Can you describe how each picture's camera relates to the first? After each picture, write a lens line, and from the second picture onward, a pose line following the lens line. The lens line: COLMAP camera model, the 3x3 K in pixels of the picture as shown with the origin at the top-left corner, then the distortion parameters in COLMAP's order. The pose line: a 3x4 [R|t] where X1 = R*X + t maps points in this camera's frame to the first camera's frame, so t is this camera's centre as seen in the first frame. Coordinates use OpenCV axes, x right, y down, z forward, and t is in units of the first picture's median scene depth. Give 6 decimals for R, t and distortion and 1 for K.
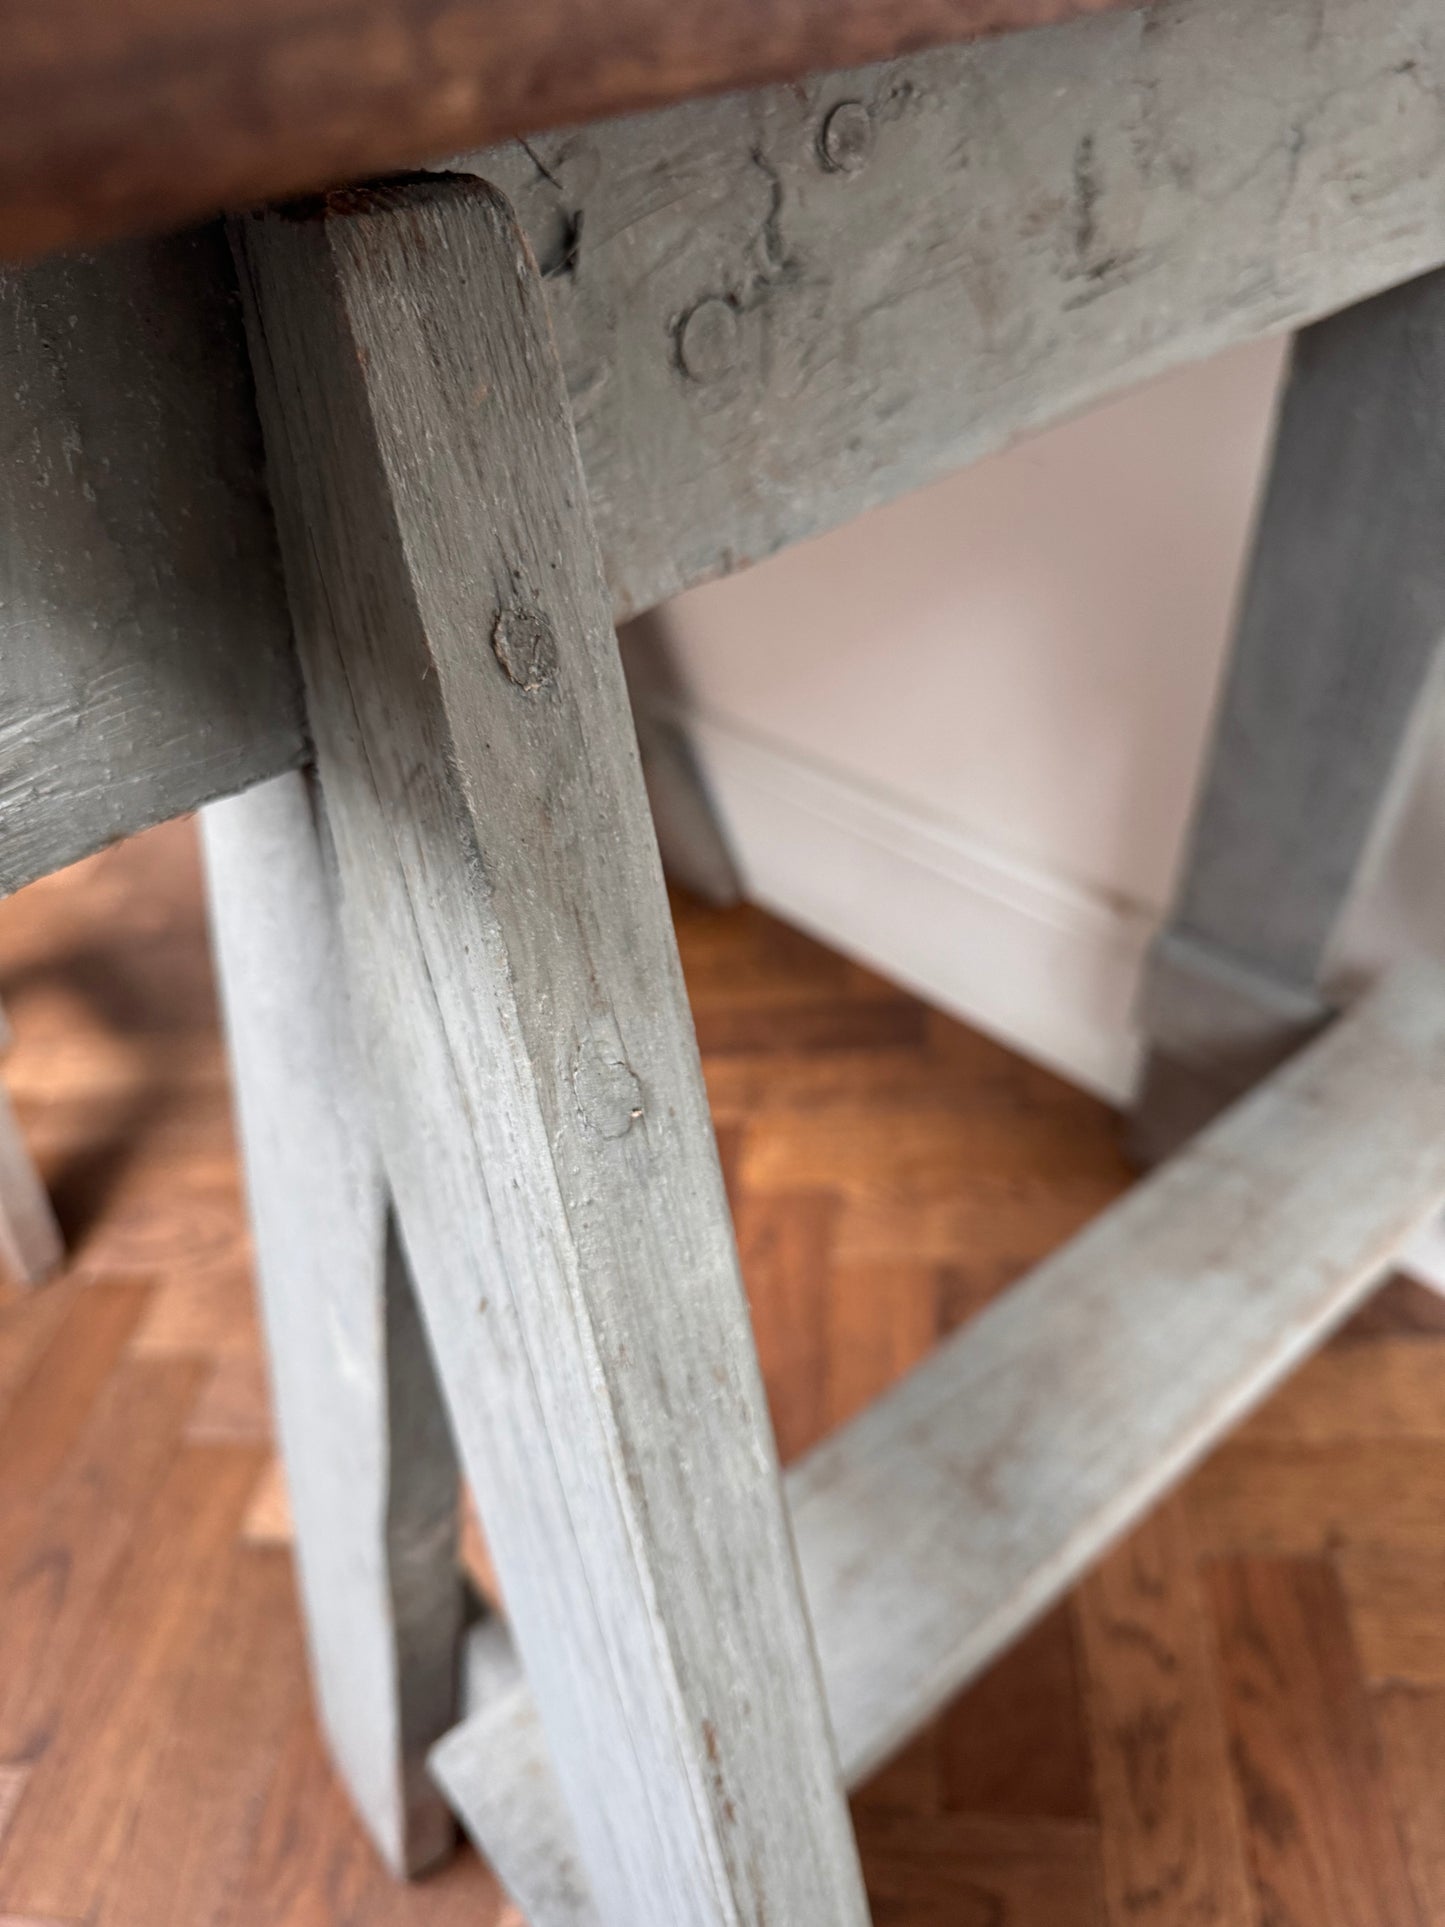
lens RADIAL K [[1422.6, 0, 711.9], [0, 1422.6, 981.4], [0, 0, 1]] dist [-0.018476, -0.013396]
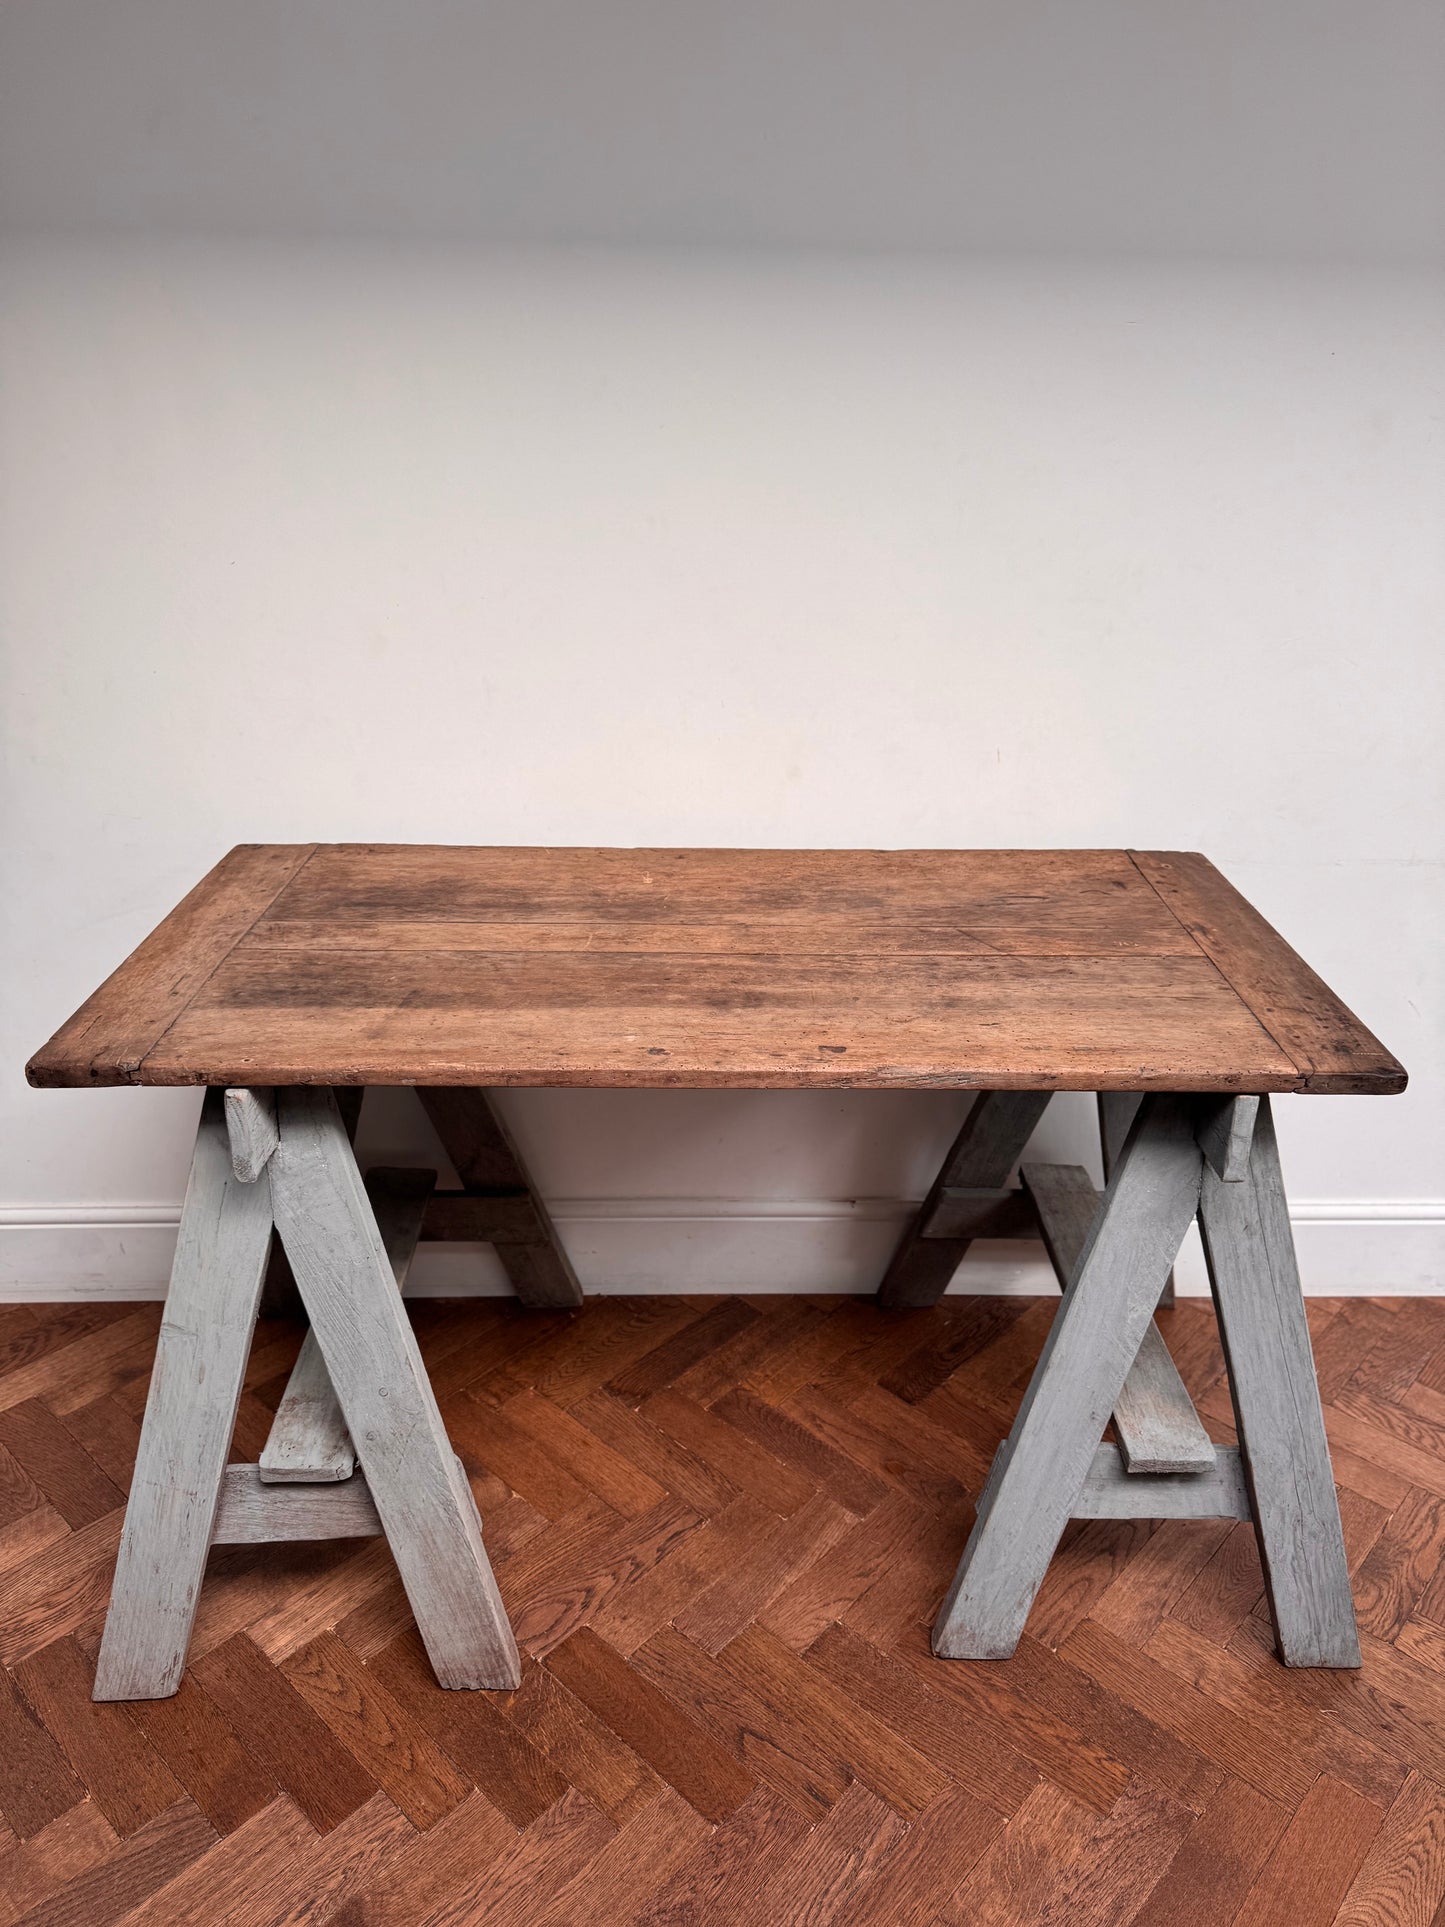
lens RADIAL K [[1374.0, 0, 726.0], [0, 1374.0, 978.0], [0, 0, 1]] dist [0.028118, -0.028344]
pose [[0.595279, -0.195102, 0.779473, -2.035270], [0.403314, 0.911572, -0.079842, -0.398133], [-0.694969, 0.361900, 0.621327, -0.497217]]
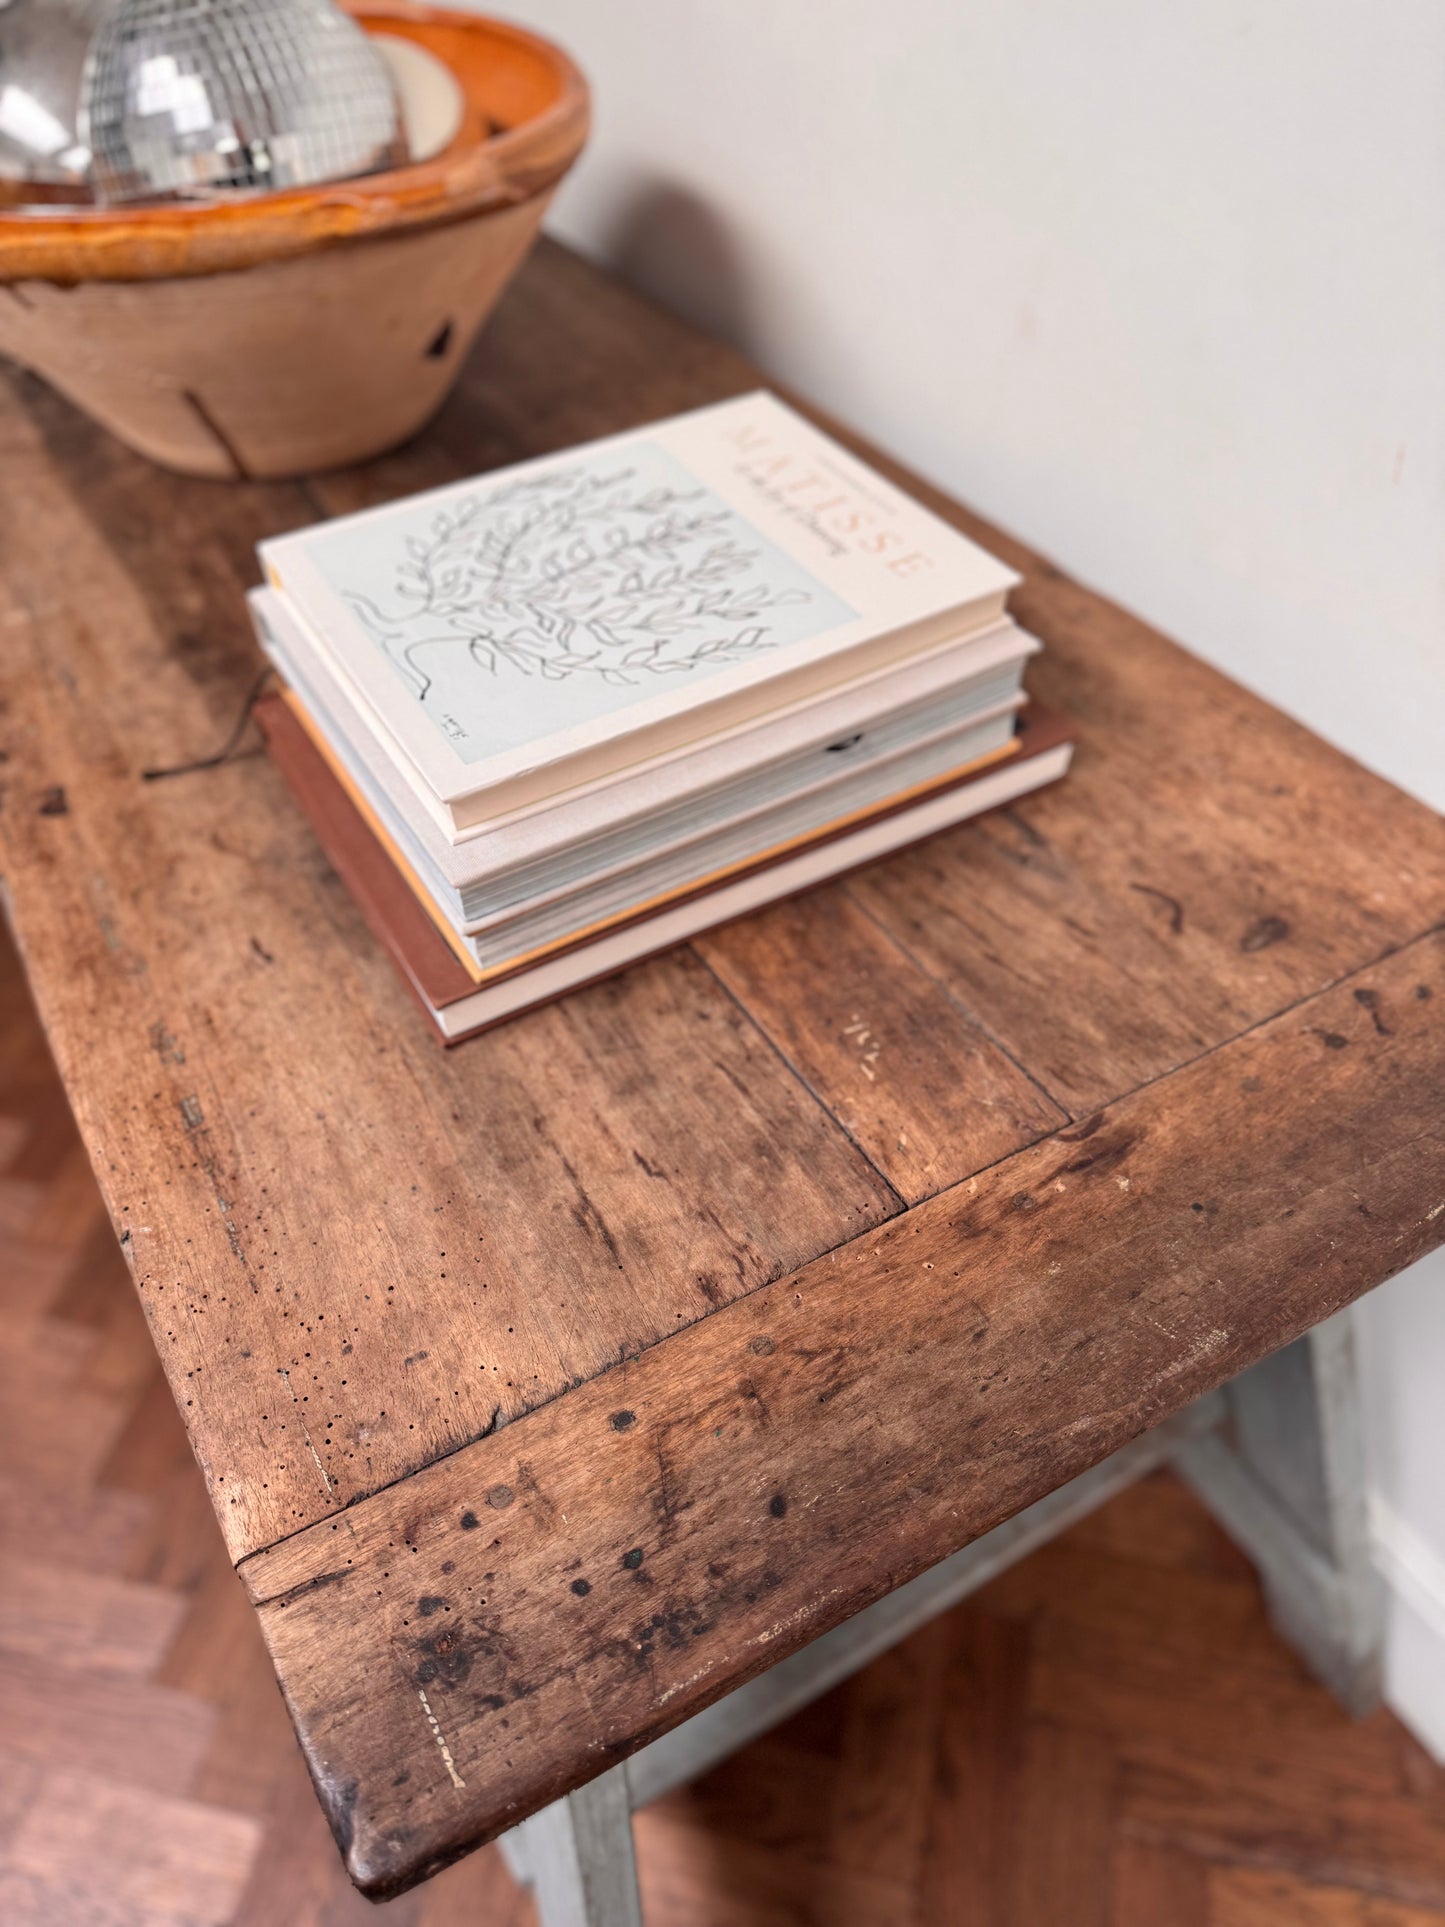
lens RADIAL K [[1399.3, 0, 717.2], [0, 1399.3, 977.9], [0, 0, 1]] dist [0.010659, -0.020202]
pose [[0.986568, 0.162950, -0.011445, 0.001808], [-0.157983, 0.969616, 0.186779, -0.544581], [0.041533, -0.182462, 0.982335, -0.418389]]
